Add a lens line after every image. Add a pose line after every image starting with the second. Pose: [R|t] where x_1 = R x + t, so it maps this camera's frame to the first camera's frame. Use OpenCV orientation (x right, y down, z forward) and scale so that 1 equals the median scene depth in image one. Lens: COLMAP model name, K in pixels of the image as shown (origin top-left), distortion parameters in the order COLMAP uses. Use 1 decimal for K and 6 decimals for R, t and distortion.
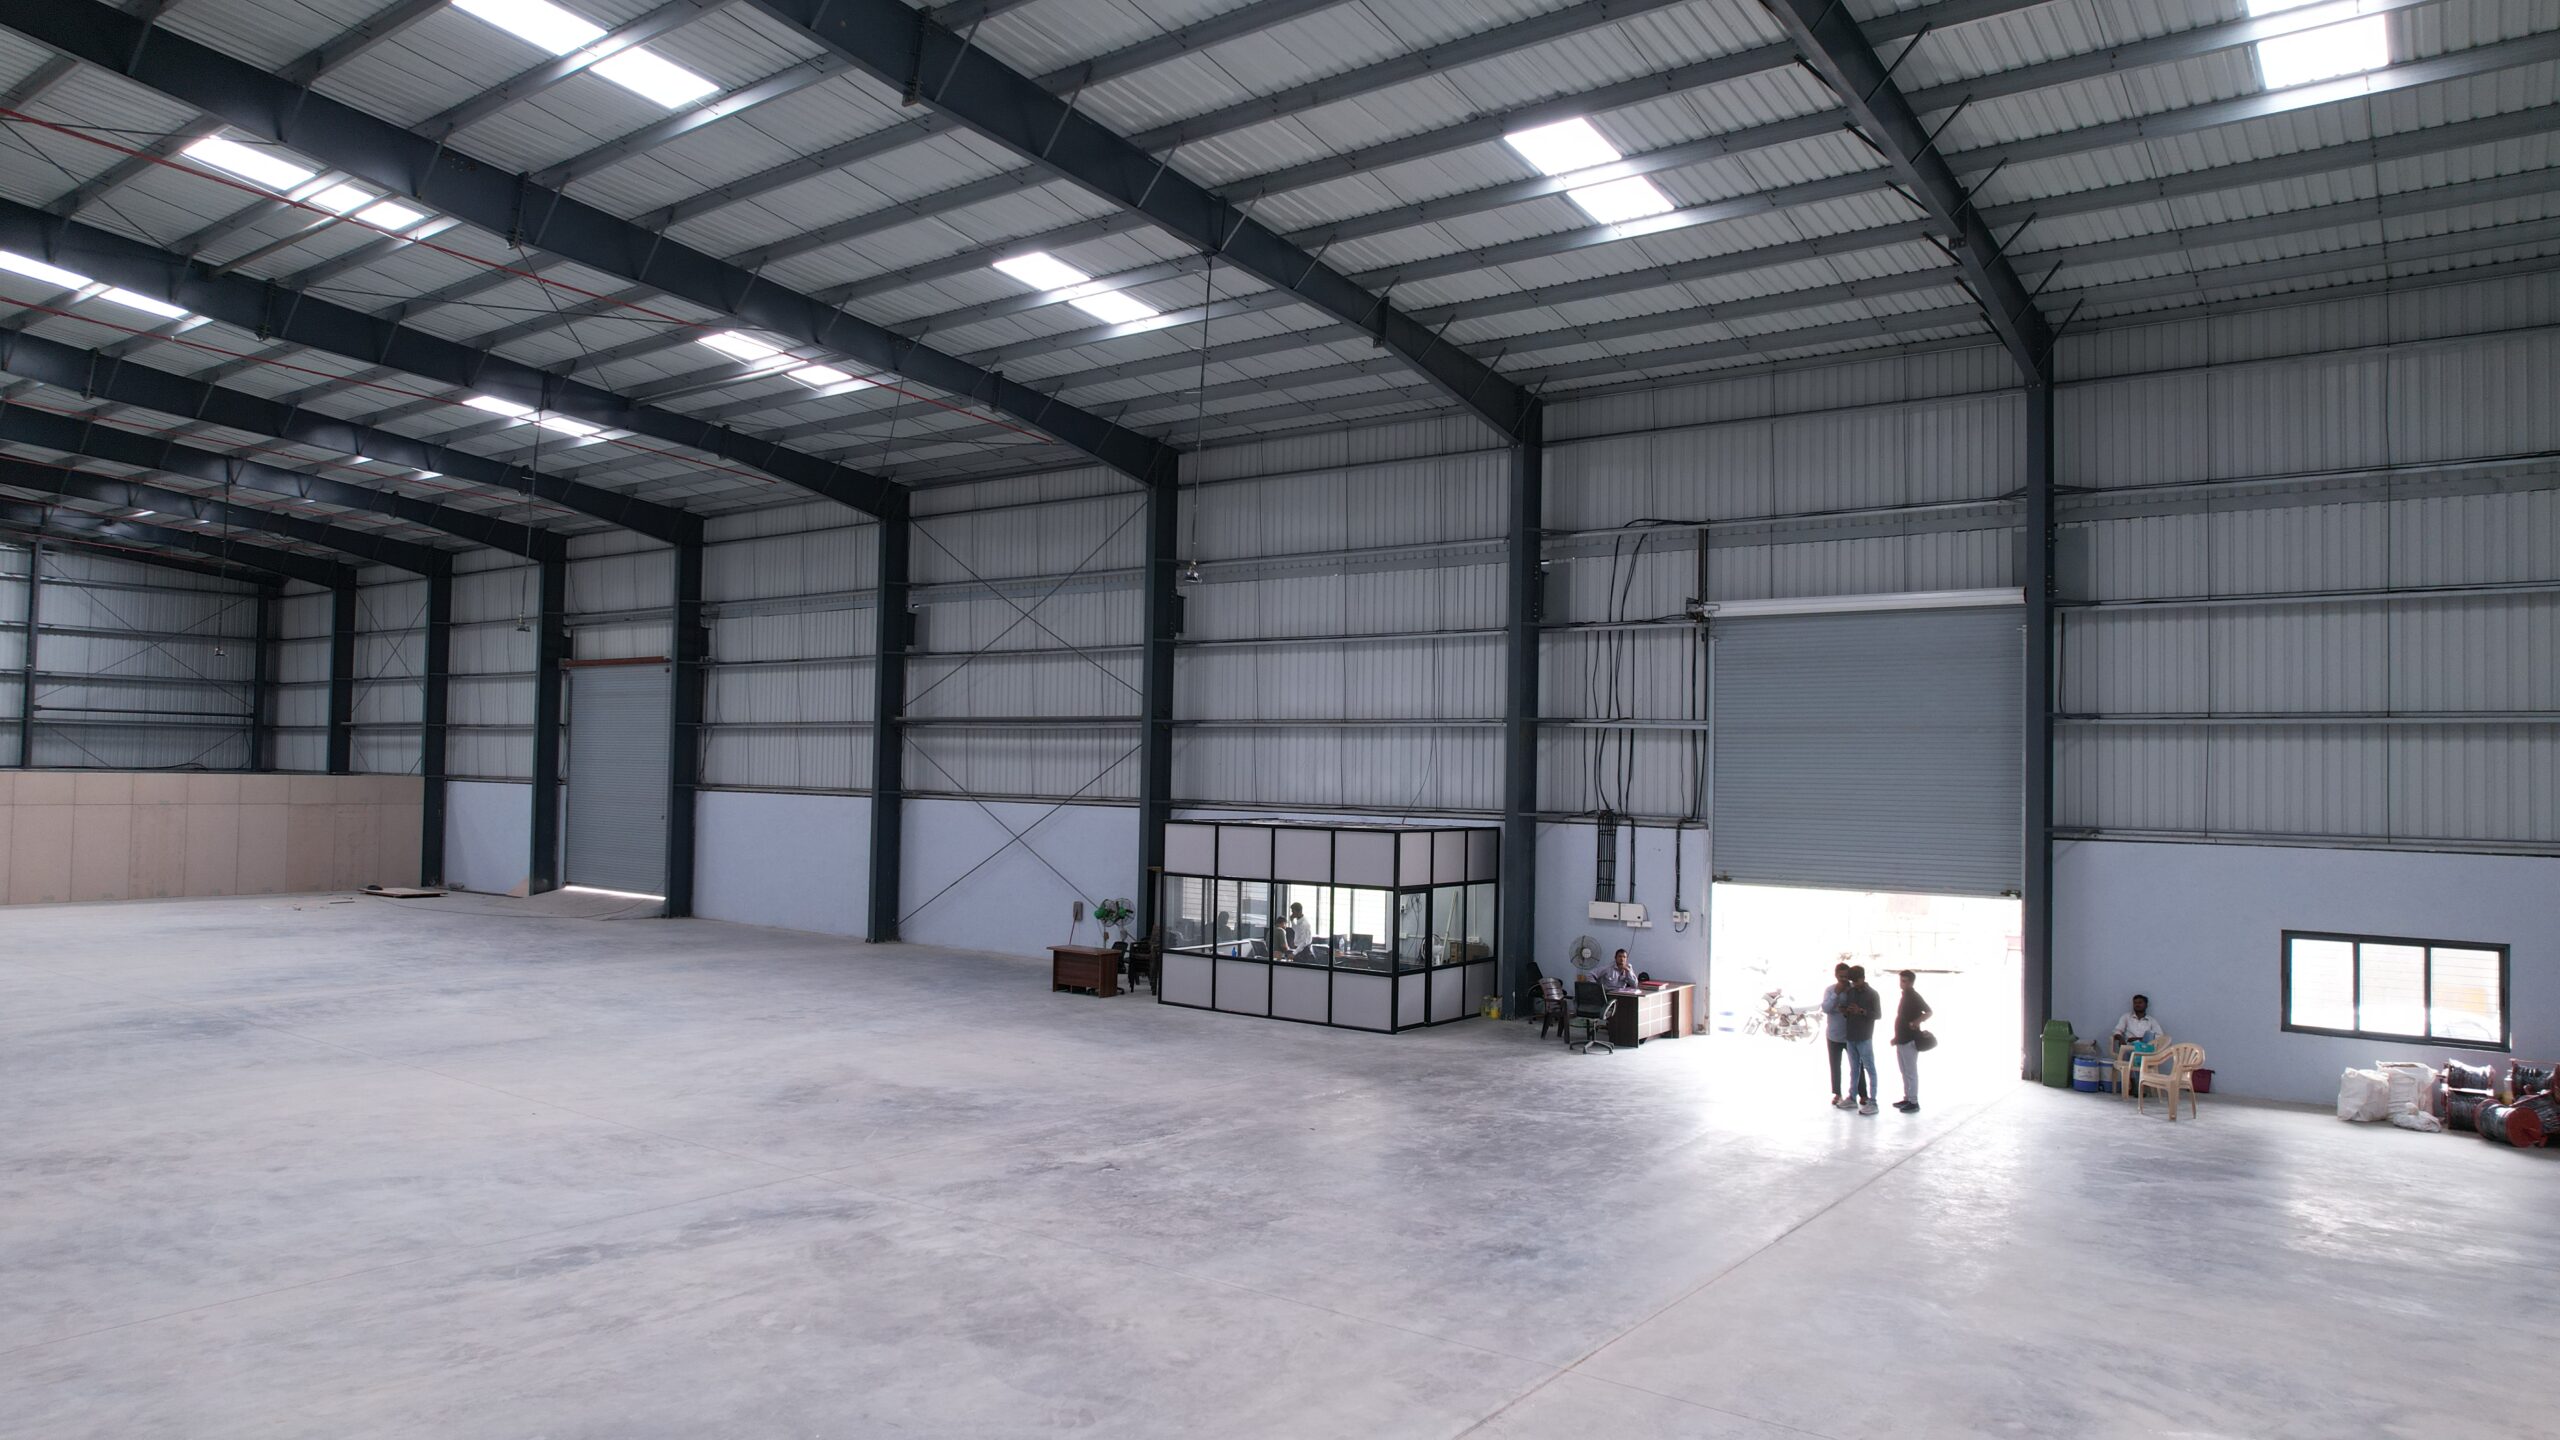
lens RADIAL K [[1557.5, 0, 1280.0], [0, 1557.5, 720.0], [0, 0, 1]] dist [-0.063857, 0.050409]
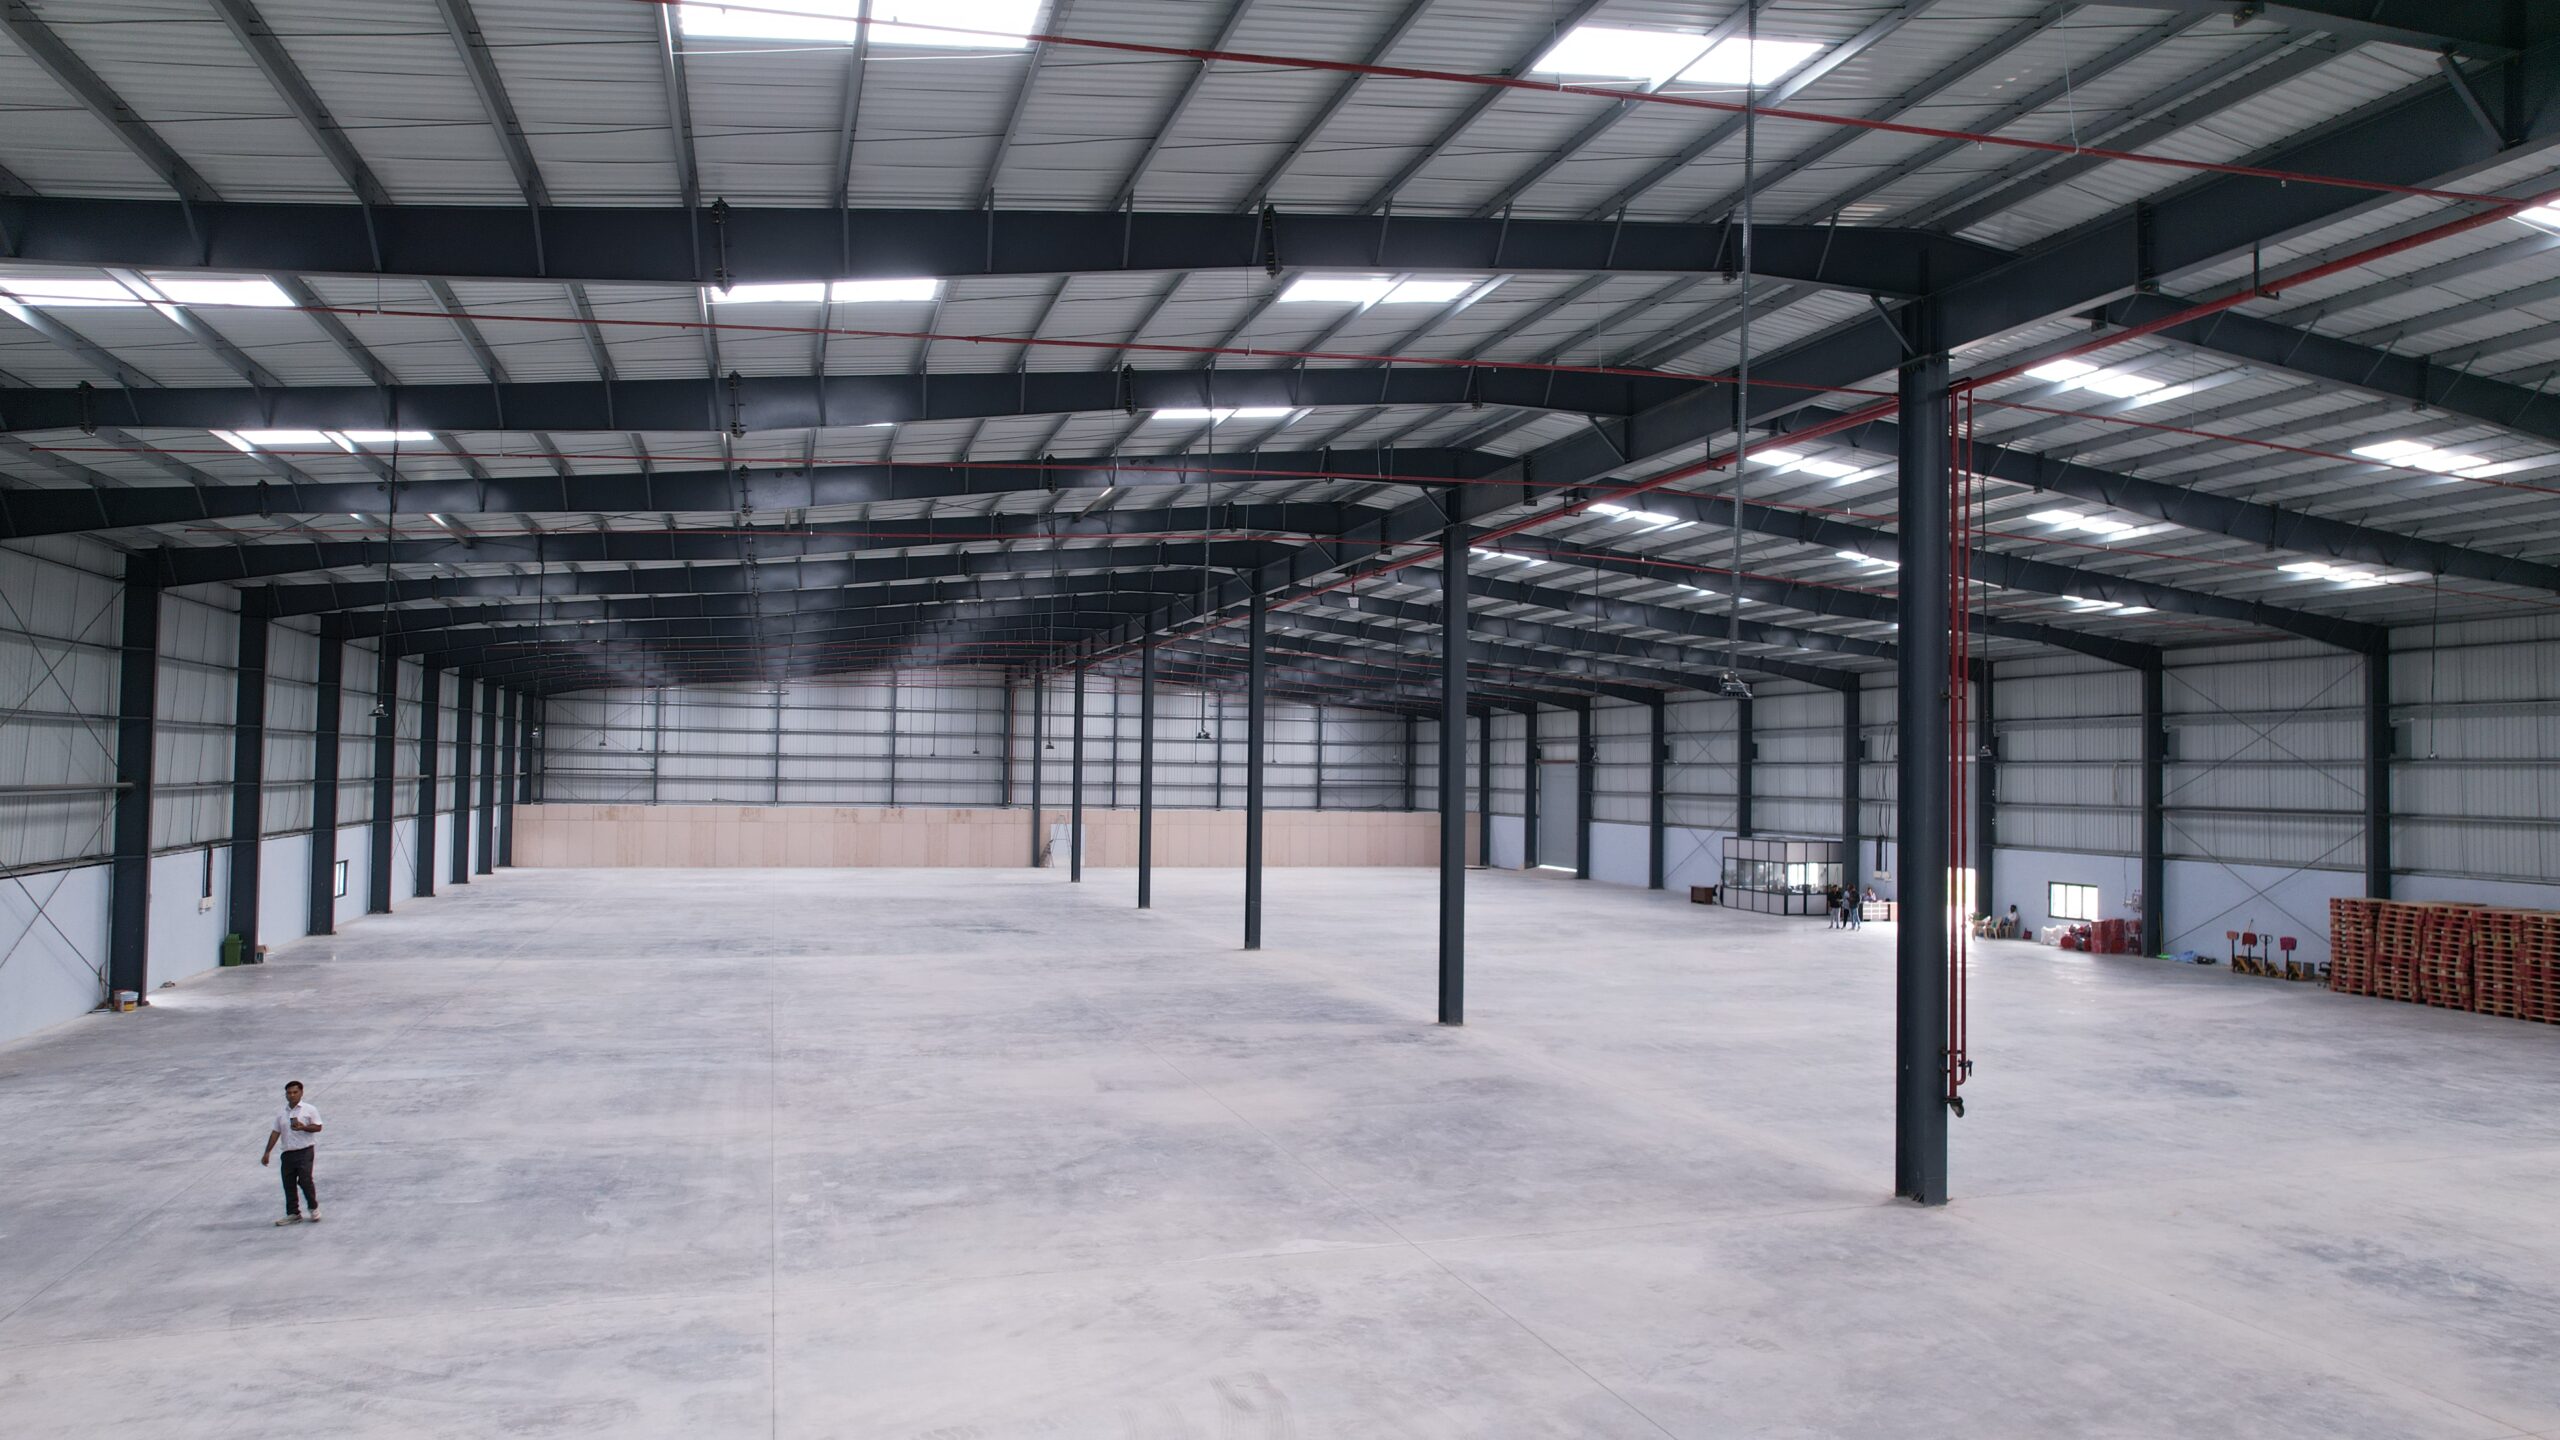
lens RADIAL K [[1698.6, 0, 1285.0], [0, 1698.6, 702.2], [0, 0, 1]] dist [-0.053917, 0.064227]
pose [[0.805109, -0.030911, -0.592321, 1.313676], [0.020822, 0.999499, -0.023857, -0.140142], [0.592761, 0.006874, 0.805349, -2.226434]]
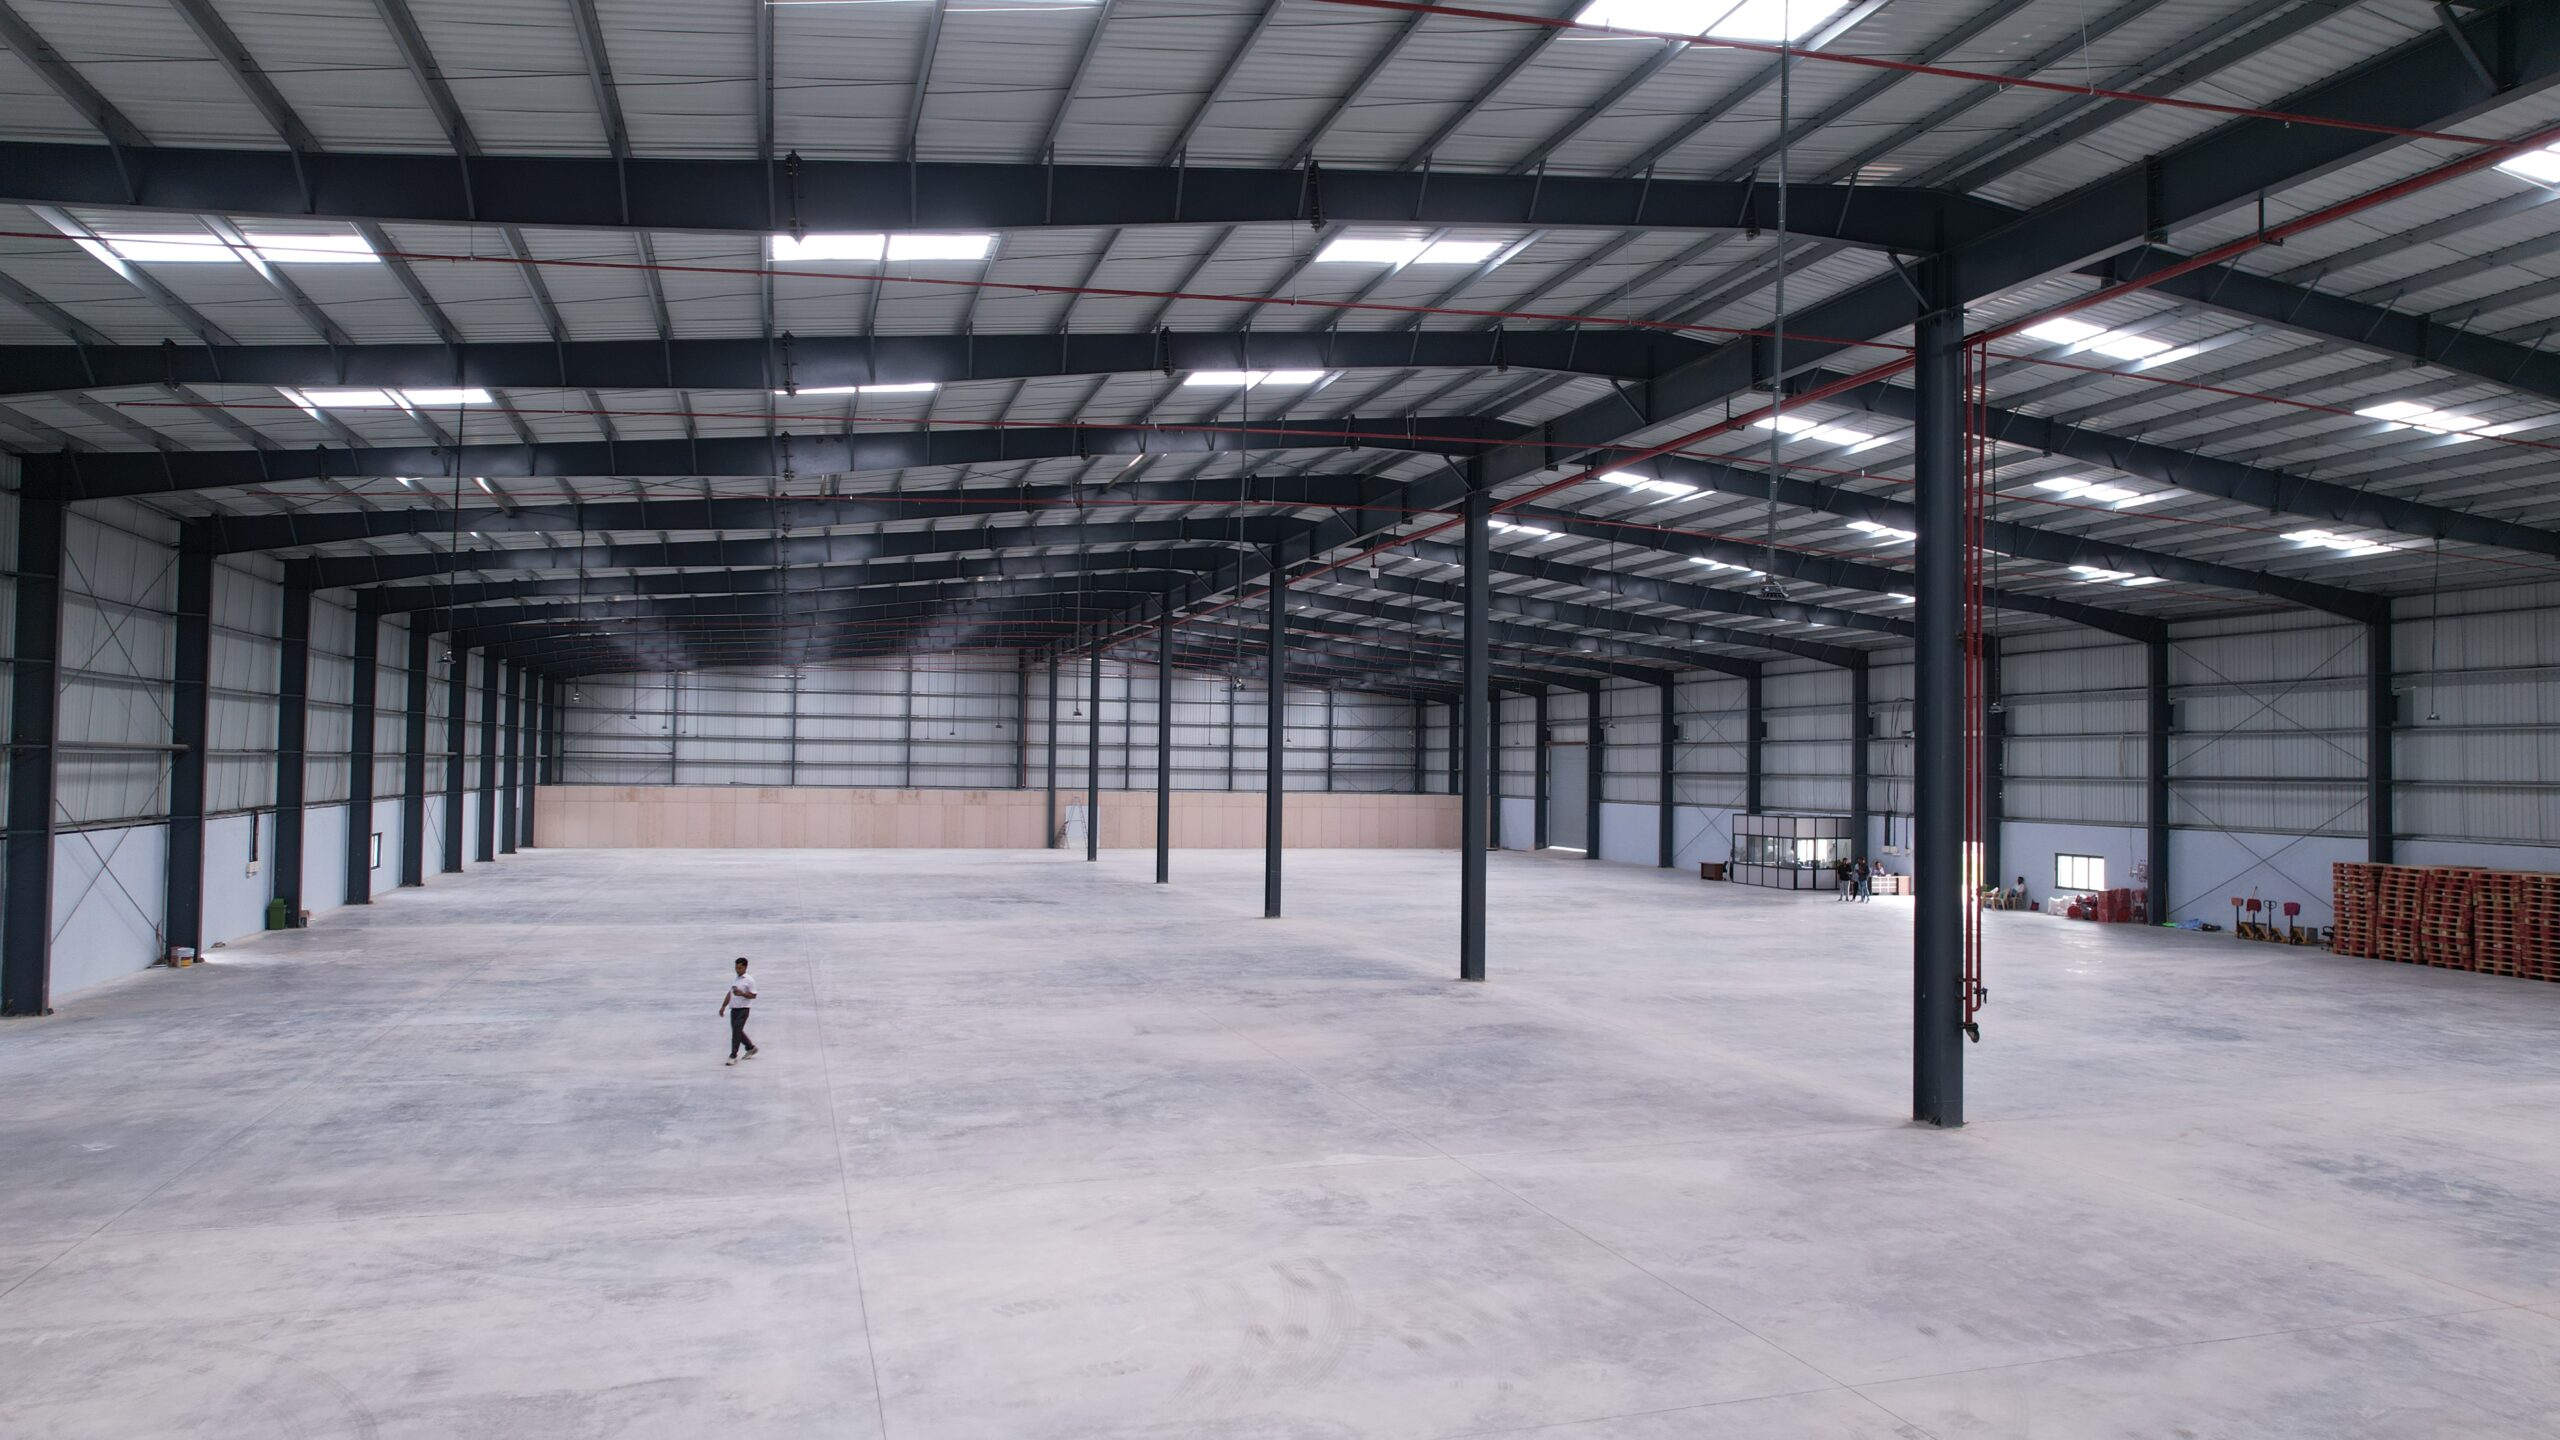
lens RADIAL K [[1698.6, 0, 1285.0], [0, 1698.6, 702.2], [0, 0, 1]] dist [-0.053917, 0.064227]
pose [[0.803898, -0.030693, -0.593974, 1.318170], [0.022022, 0.999519, -0.021844, -0.101639], [0.594359, 0.004480, 0.804188, -2.276942]]
